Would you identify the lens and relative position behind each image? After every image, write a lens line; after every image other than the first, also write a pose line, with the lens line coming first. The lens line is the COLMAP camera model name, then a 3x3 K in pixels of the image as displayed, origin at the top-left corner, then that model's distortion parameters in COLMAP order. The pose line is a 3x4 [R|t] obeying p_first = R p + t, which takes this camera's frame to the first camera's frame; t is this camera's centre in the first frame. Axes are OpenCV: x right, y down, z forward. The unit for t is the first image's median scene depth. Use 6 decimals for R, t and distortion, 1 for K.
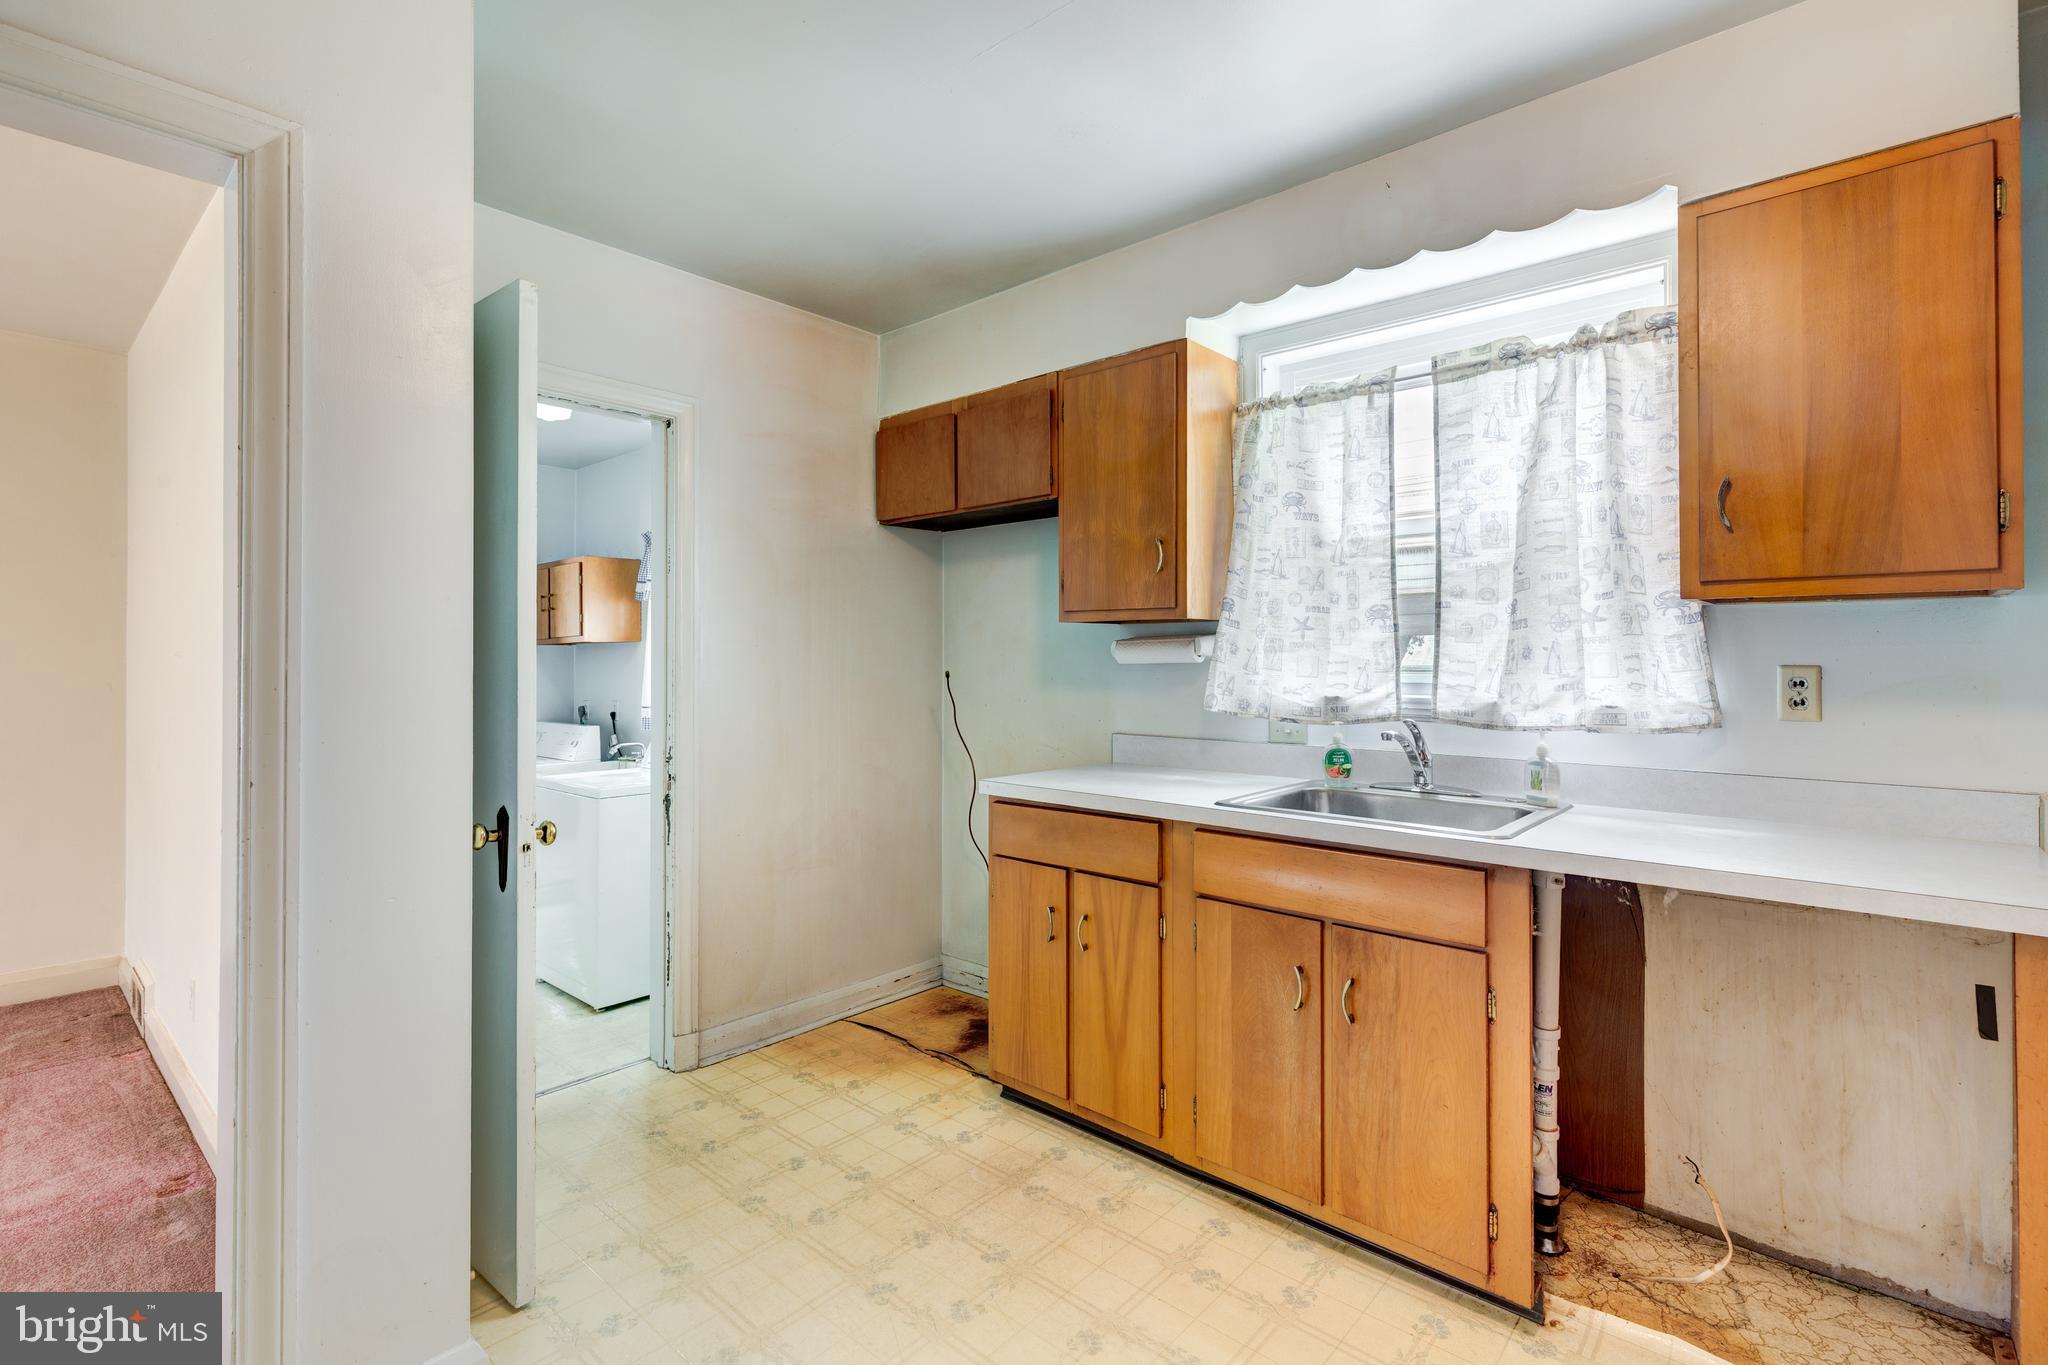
lens RADIAL K [[950.6, 0, 1025.8], [0, 950.6, 643.0], [0, 0, 1]] dist [0.036204, -0.015108]
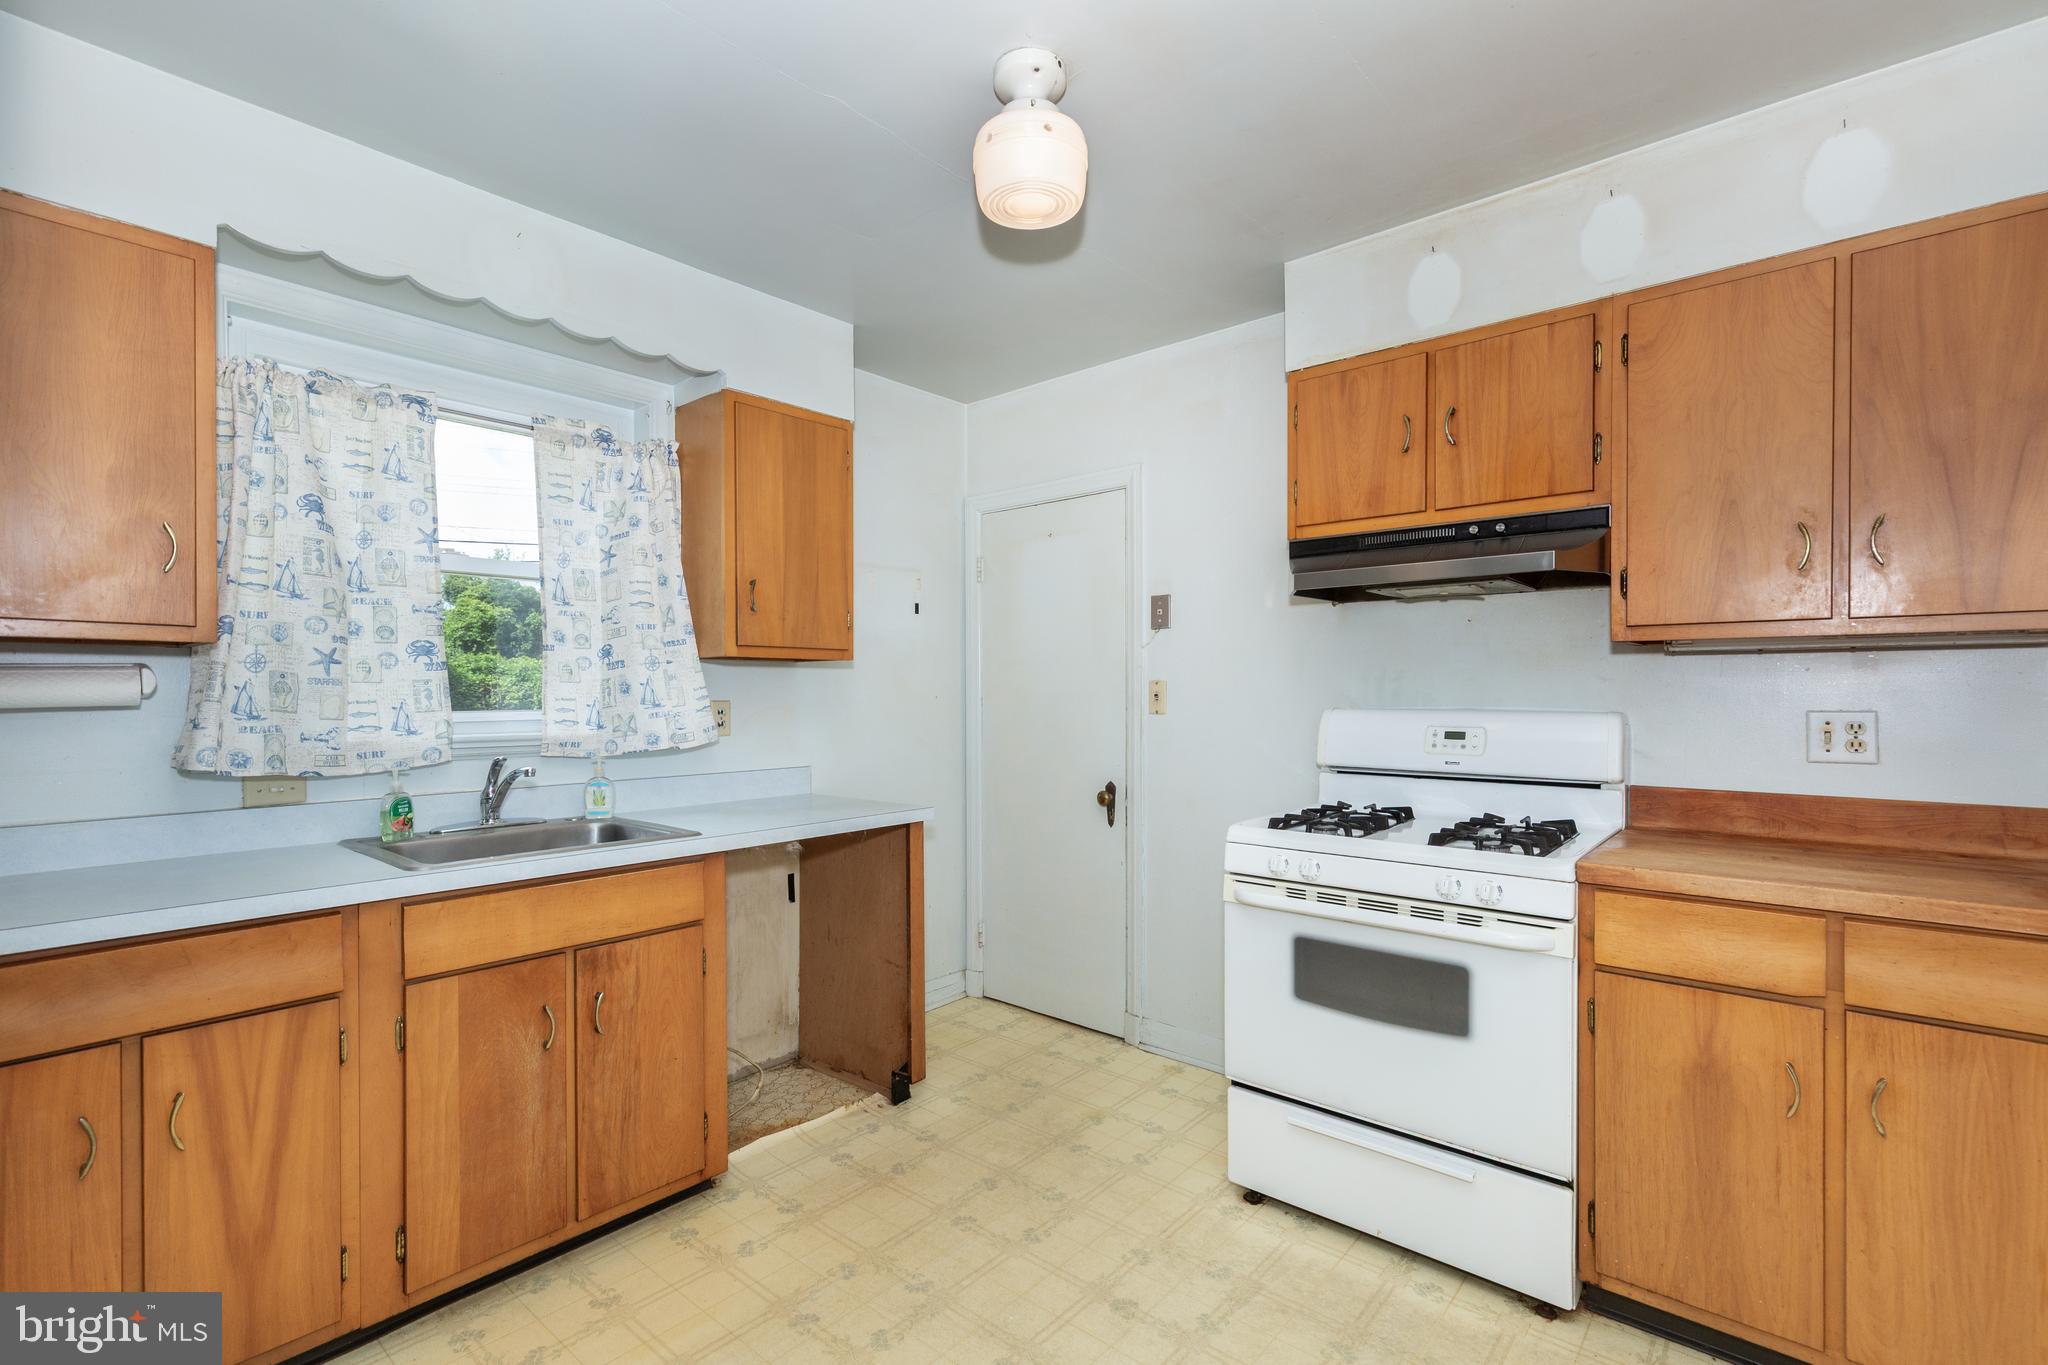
lens RADIAL K [[928.8, 0, 1018.6], [0, 928.8, 703.6], [0, 0, 1]] dist [0.003868, 0.000472]
pose [[-0.011515, -0.005163, 0.999920, -0.559192], [-0.007315, 0.999960, 0.005079, 0.013516], [-0.999907, -0.007255, -0.011552, 0.429324]]
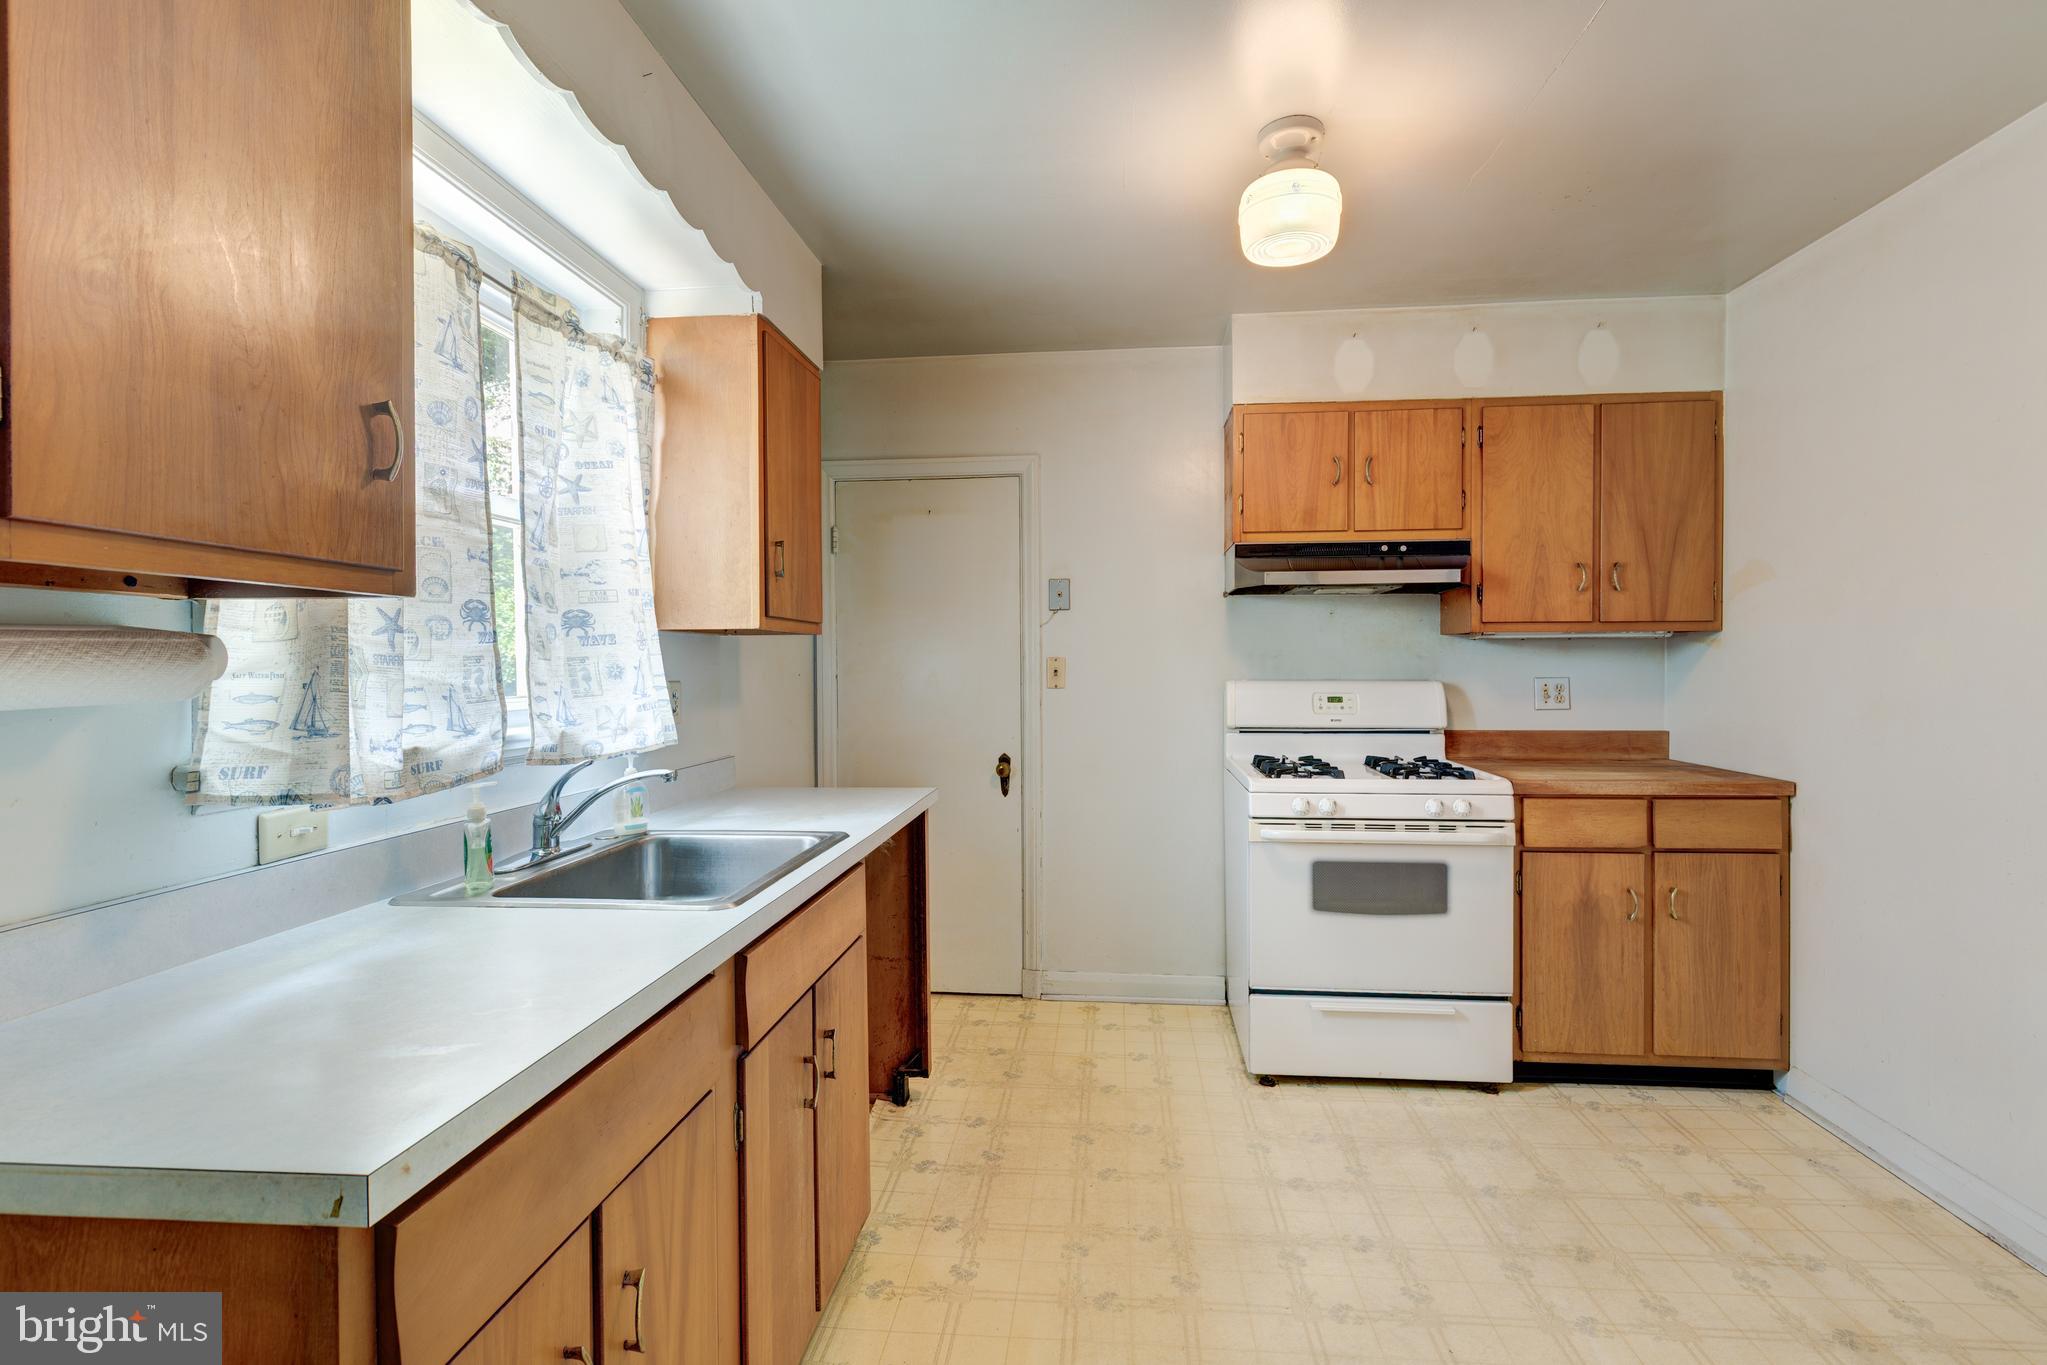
lens RADIAL K [[923.5, 0, 1042.9], [0, 923.5, 677.5], [0, 0, 1]] dist [0.009218, 0.000091]
pose [[-0.594831, -0.001574, 0.803849, -0.379540], [0.002328, 0.999991, 0.003681, 0.012046], [-0.803847, 0.004061, -0.594822, 1.067022]]
